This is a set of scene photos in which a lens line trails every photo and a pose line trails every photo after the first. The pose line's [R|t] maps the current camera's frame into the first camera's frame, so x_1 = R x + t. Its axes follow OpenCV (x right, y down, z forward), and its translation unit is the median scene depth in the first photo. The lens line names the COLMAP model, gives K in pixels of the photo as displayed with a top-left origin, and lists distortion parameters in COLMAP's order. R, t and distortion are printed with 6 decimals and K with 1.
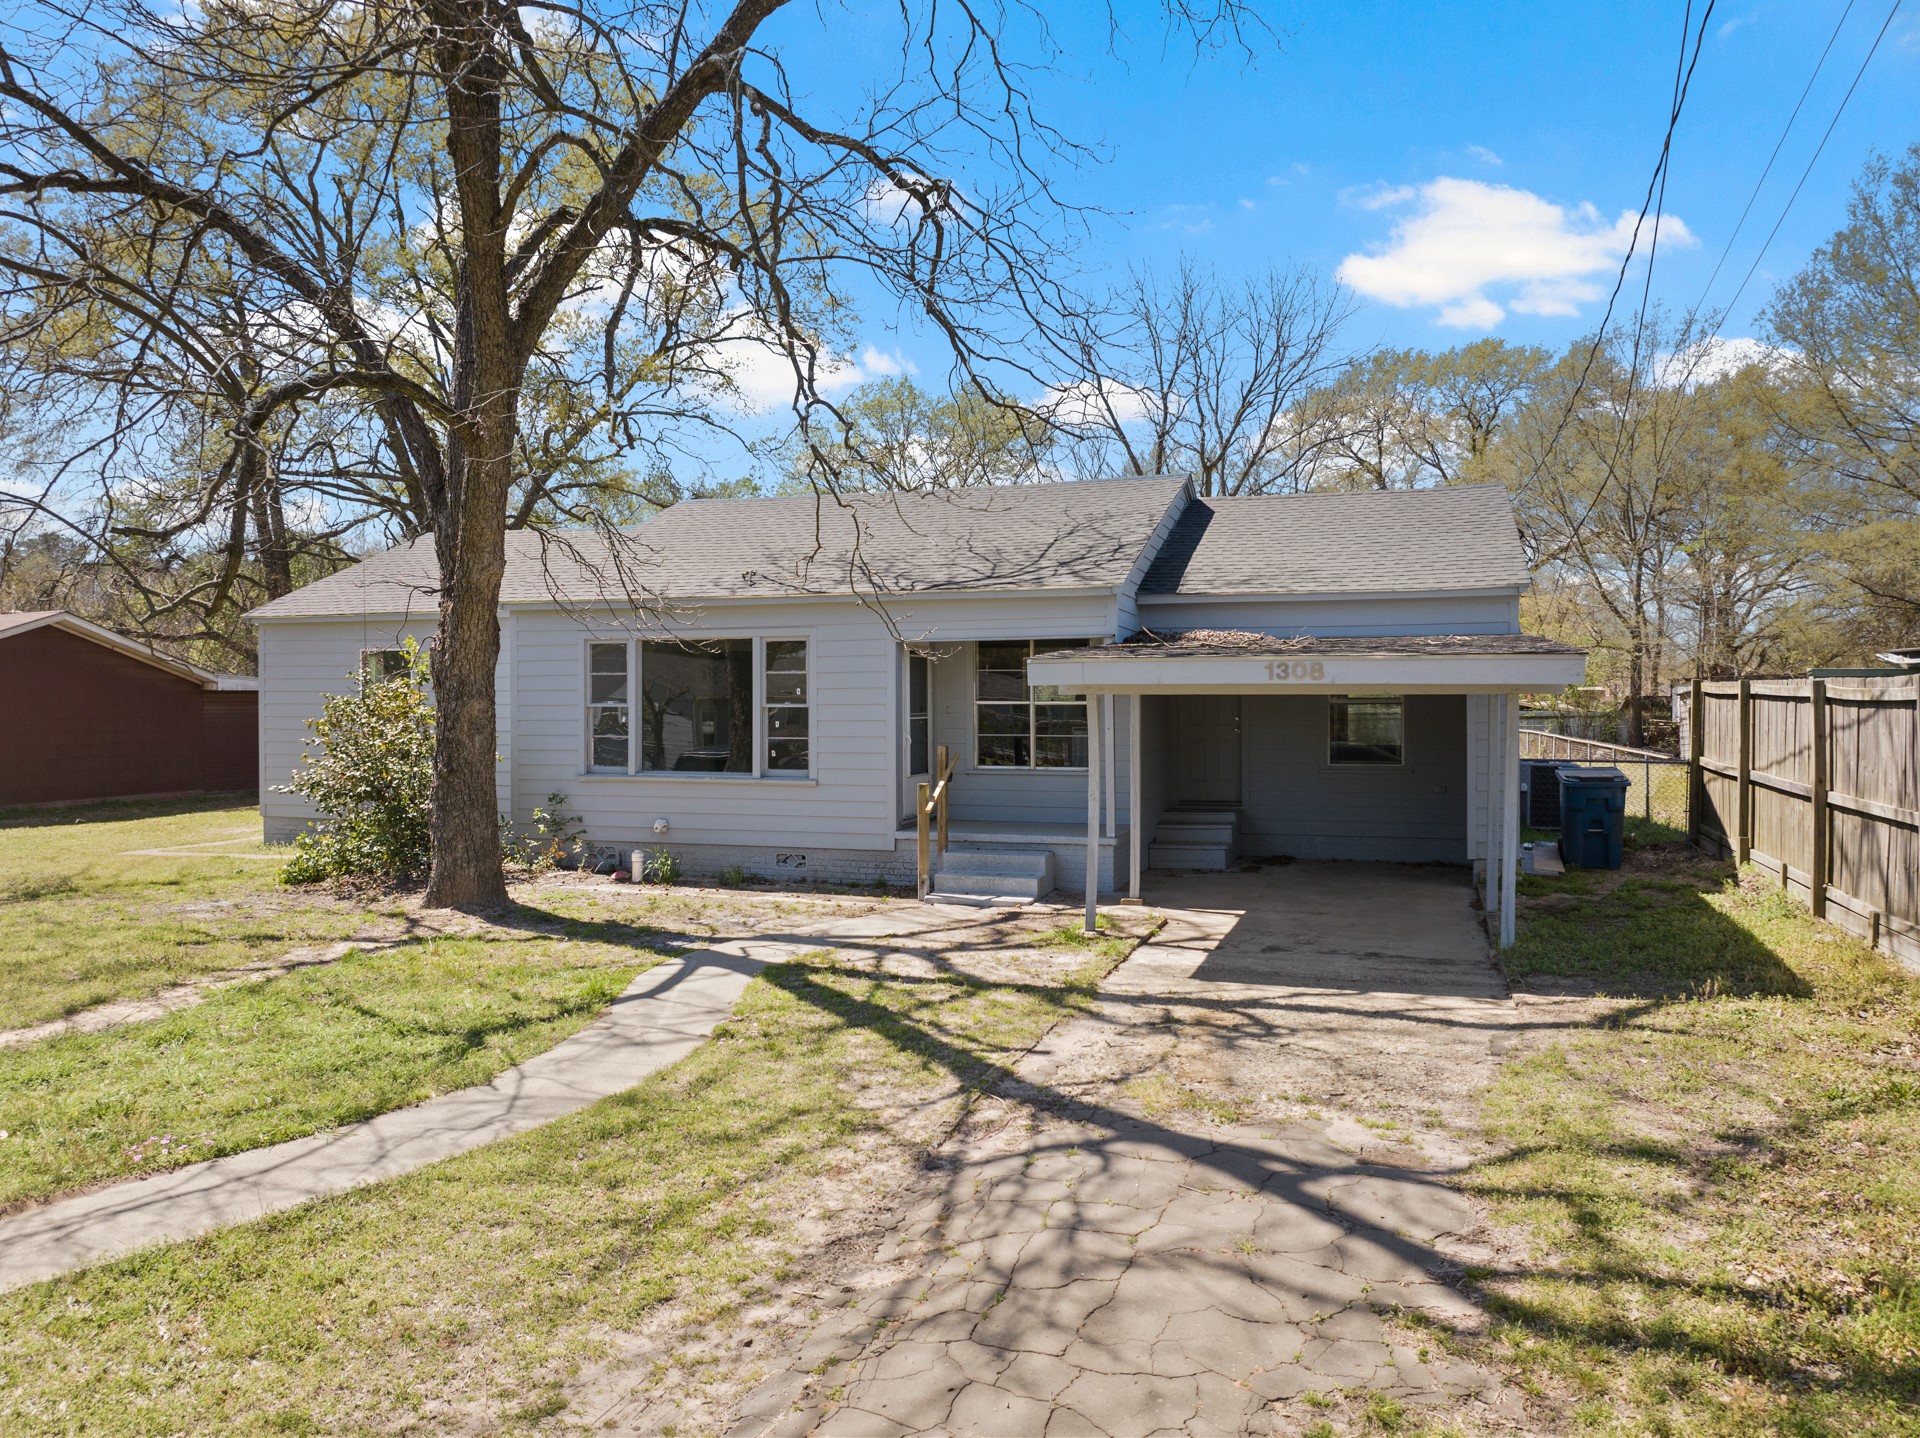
lens RADIAL K [[1343.1, 0, 960.0], [0, 1343.1, 719.0], [0, 0, 1]] dist [-0.072227, 0.032018]
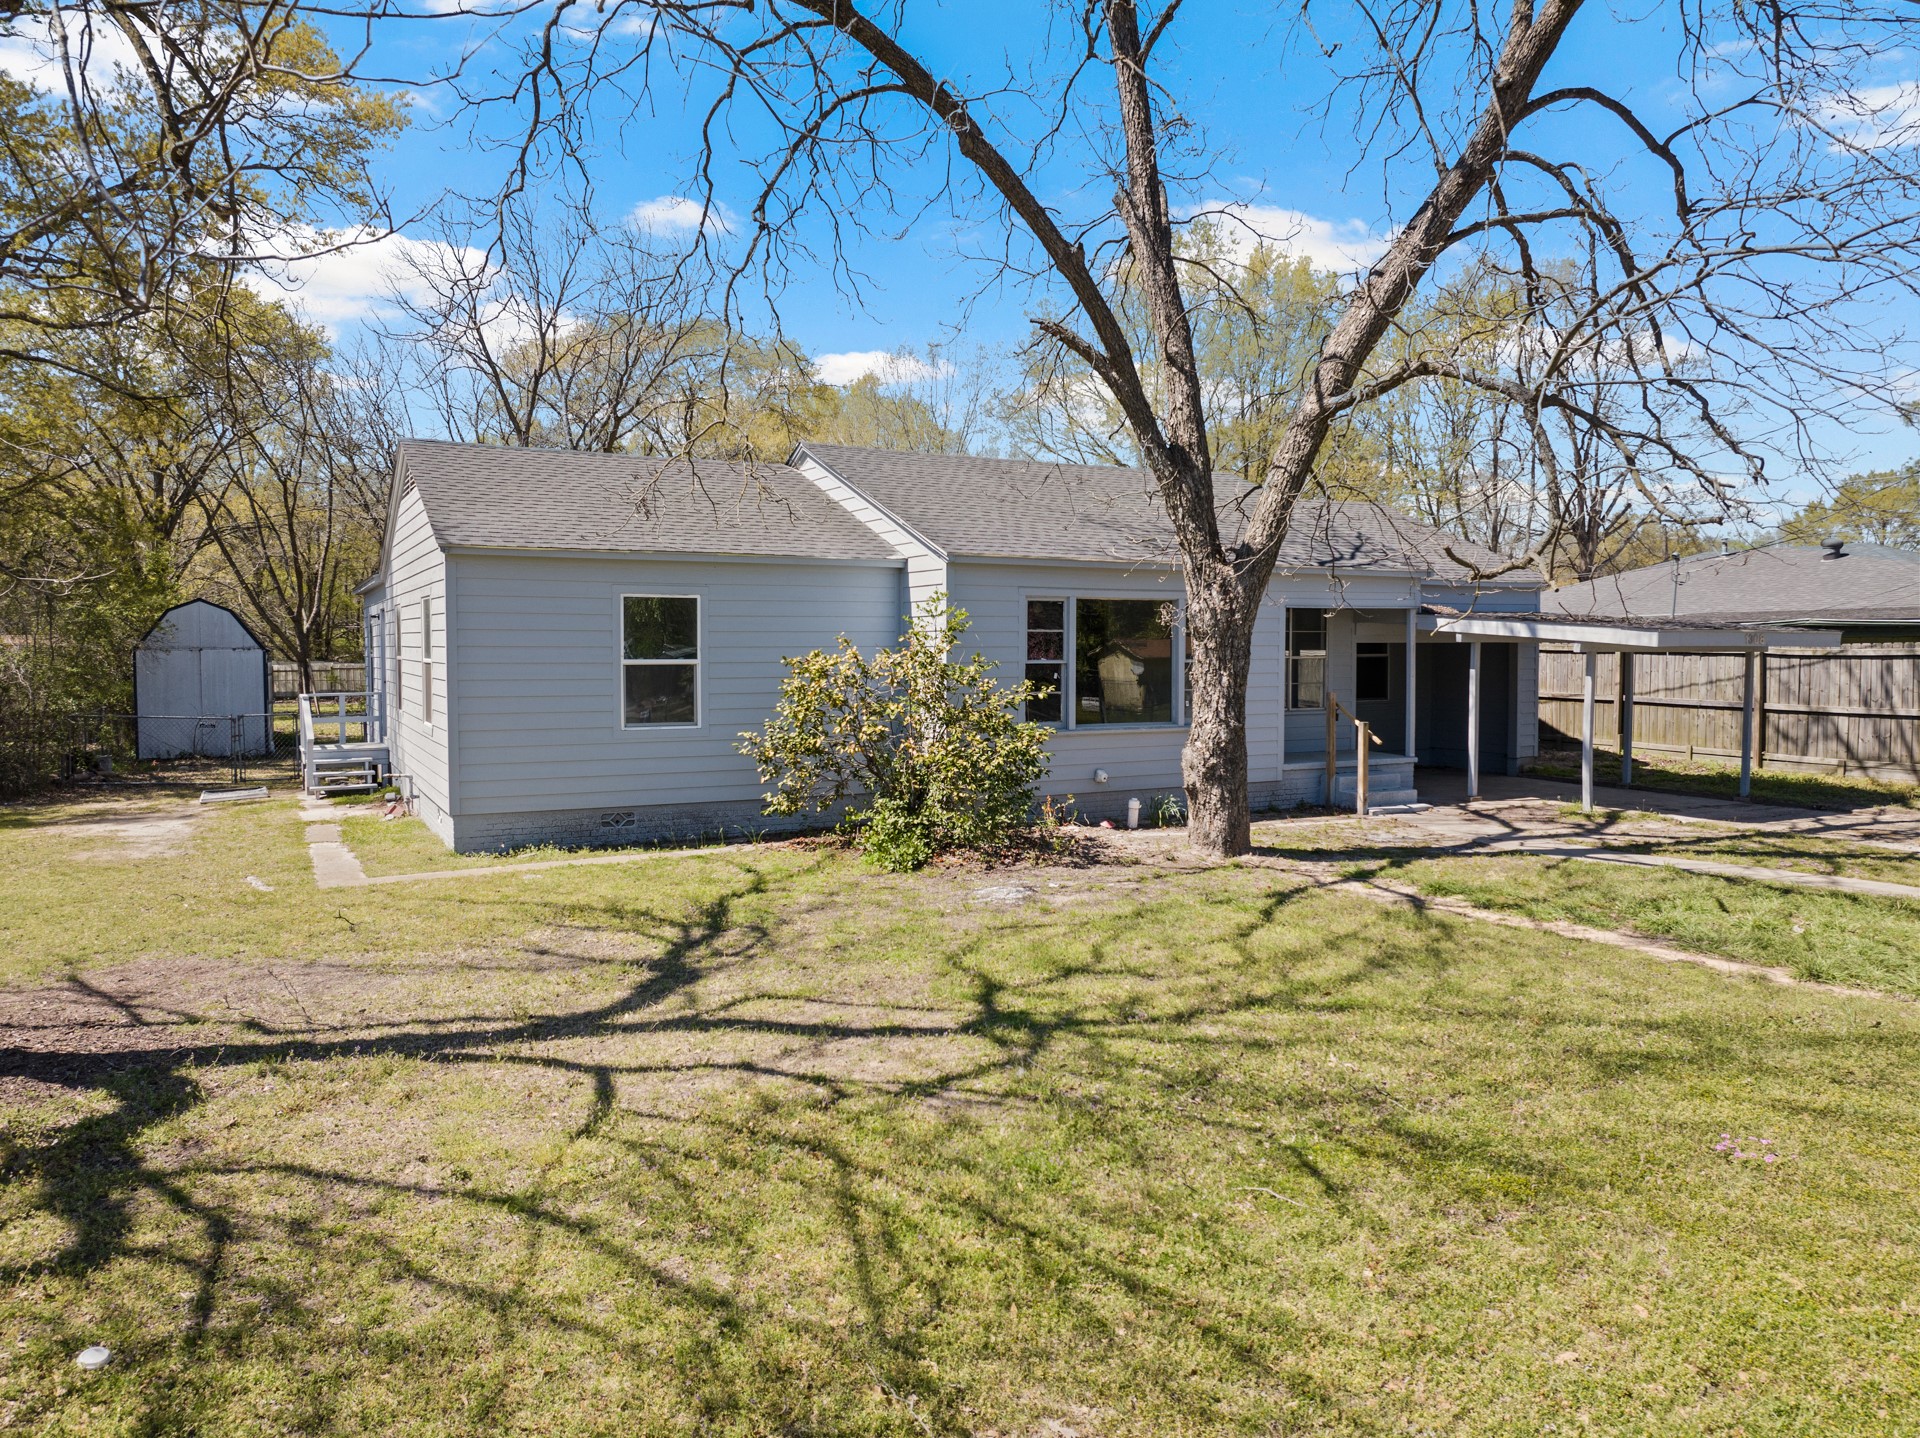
lens RADIAL K [[1338.7, 0, 1003.1], [0, 1338.7, 713.4], [0, 0, 1]] dist [-0.061054, 0.043307]
pose [[0.699866, -0.034387, 0.713446, -1.172097], [0.010763, 0.999235, 0.037603, -0.011165], [-0.714193, -0.018638, 0.699700, 0.358740]]
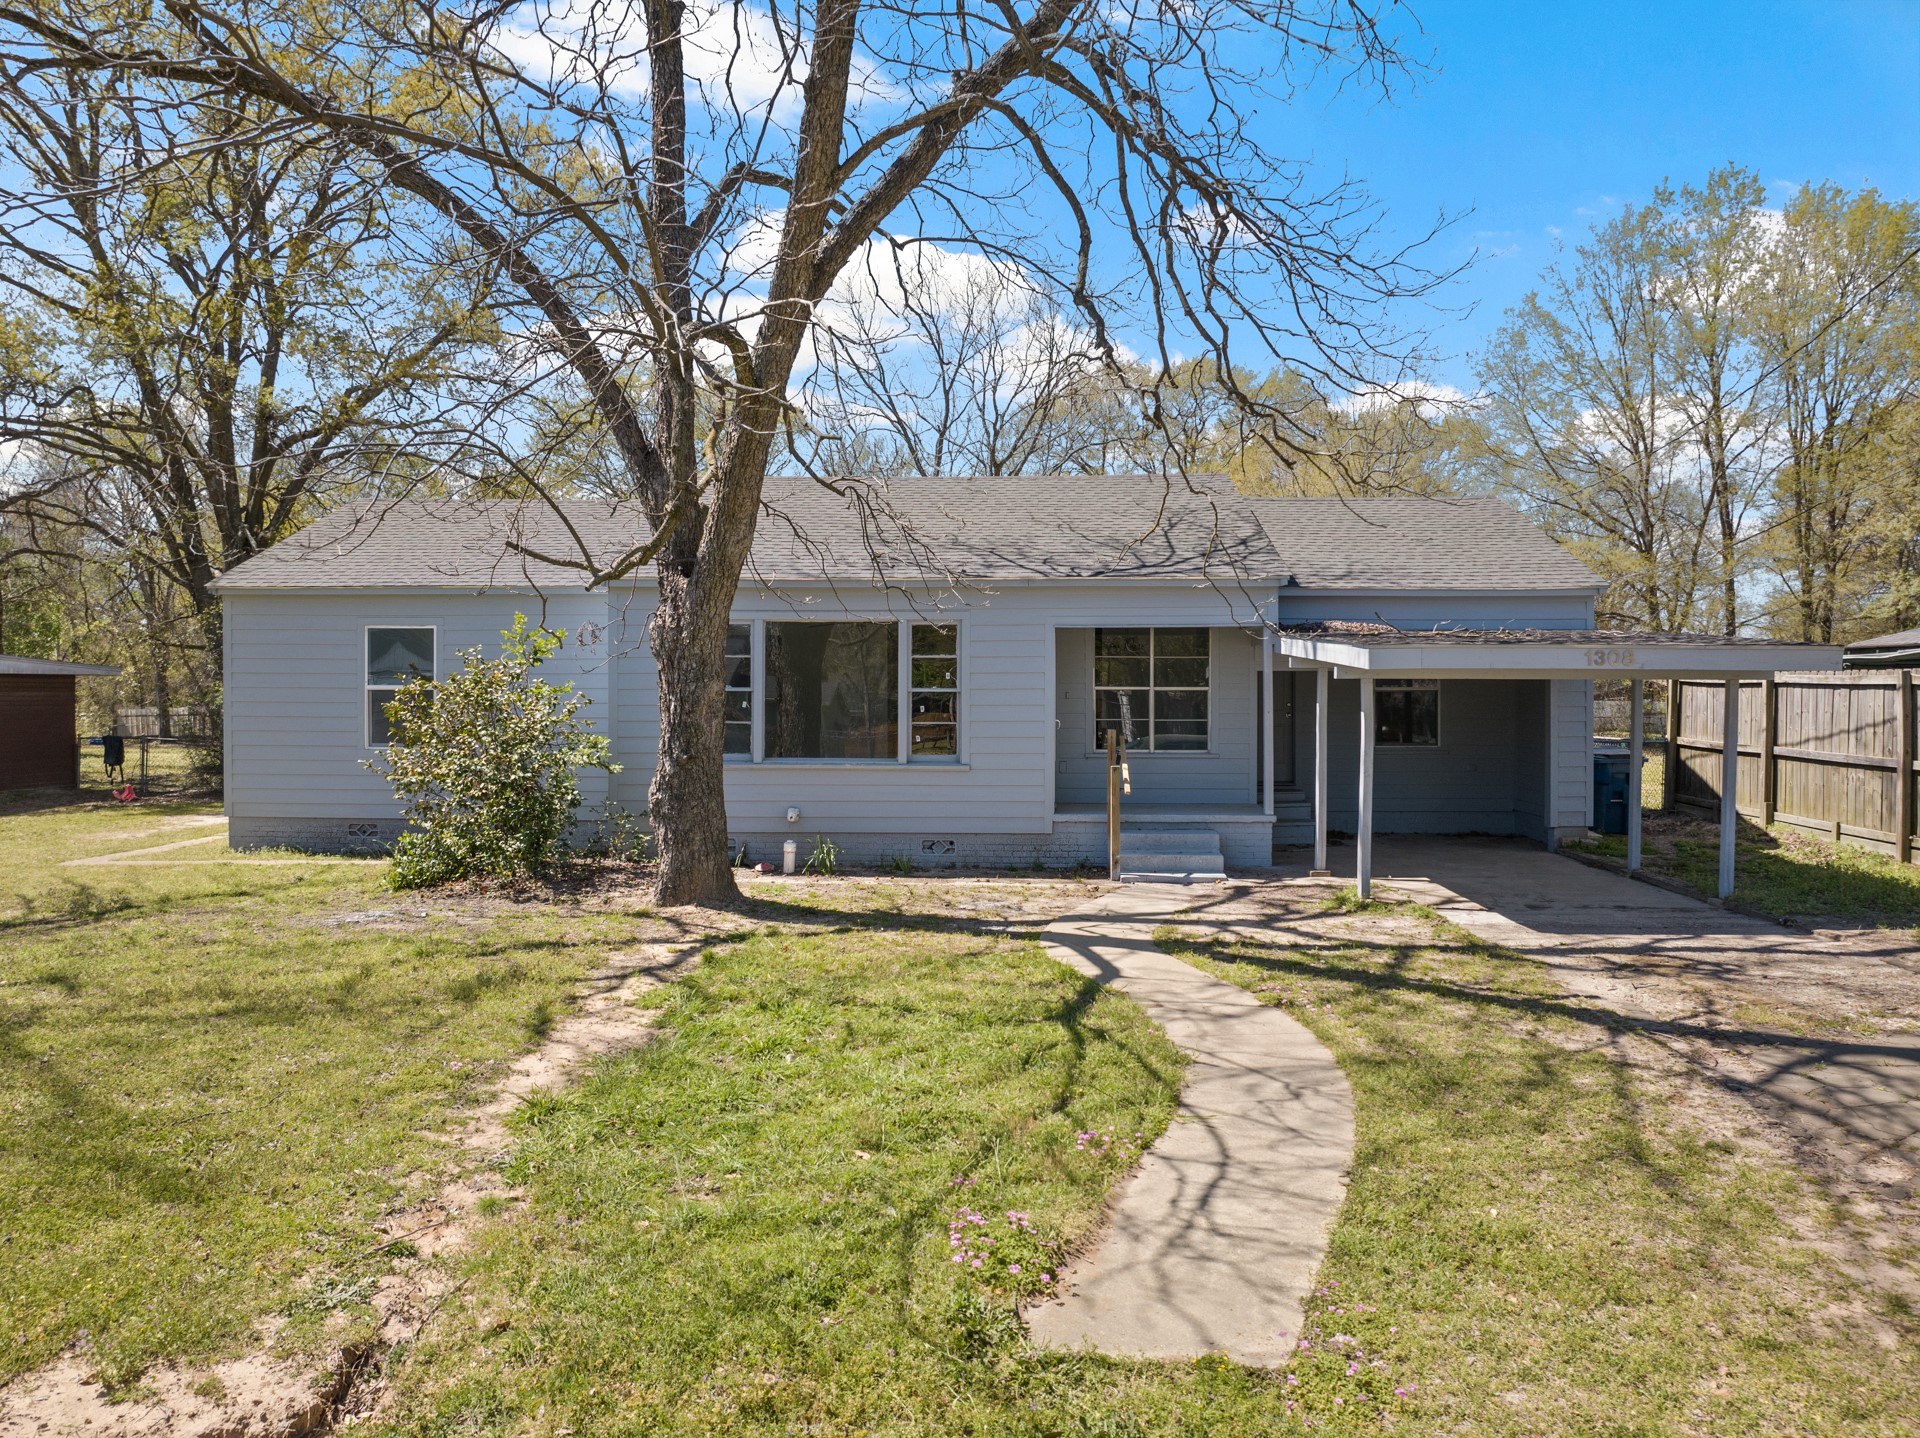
lens RADIAL K [[1338.7, 0, 1003.1], [0, 1338.7, 713.4], [0, 0, 1]] dist [-0.061054, 0.043307]
pose [[0.961141, -0.001084, 0.276056, -0.391731], [0.000210, 0.999995, 0.003196, 0.004718], [-0.276058, -0.003014, 0.961136, 0.037964]]
